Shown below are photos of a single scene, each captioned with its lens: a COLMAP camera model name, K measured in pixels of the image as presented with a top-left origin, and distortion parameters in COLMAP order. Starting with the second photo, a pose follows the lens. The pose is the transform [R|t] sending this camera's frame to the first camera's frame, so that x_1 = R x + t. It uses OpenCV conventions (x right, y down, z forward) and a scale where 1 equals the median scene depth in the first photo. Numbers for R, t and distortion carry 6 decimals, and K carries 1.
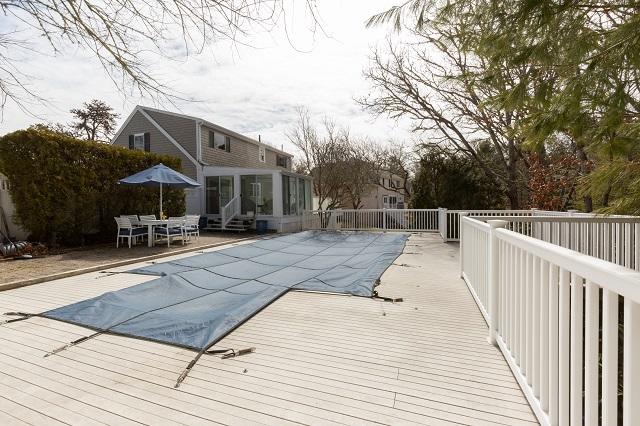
lens RADIAL K [[291.7, 0, 318.7], [0, 291.7, 211.4], [0, 0, 1]] dist [-0.000108, -0.000184]
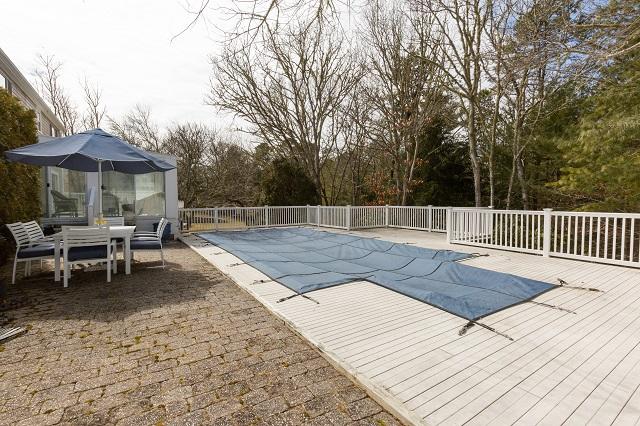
lens RADIAL K [[291.7, 0, 318.7], [0, 291.7, 211.4], [0, 0, 1]] dist [-0.000108, -0.000184]
pose [[0.573727, -0.014754, 0.818914, -0.949421], [0.003361, 0.999872, 0.015660, -0.007273], [-0.819040, -0.006232, 0.573703, 0.409187]]
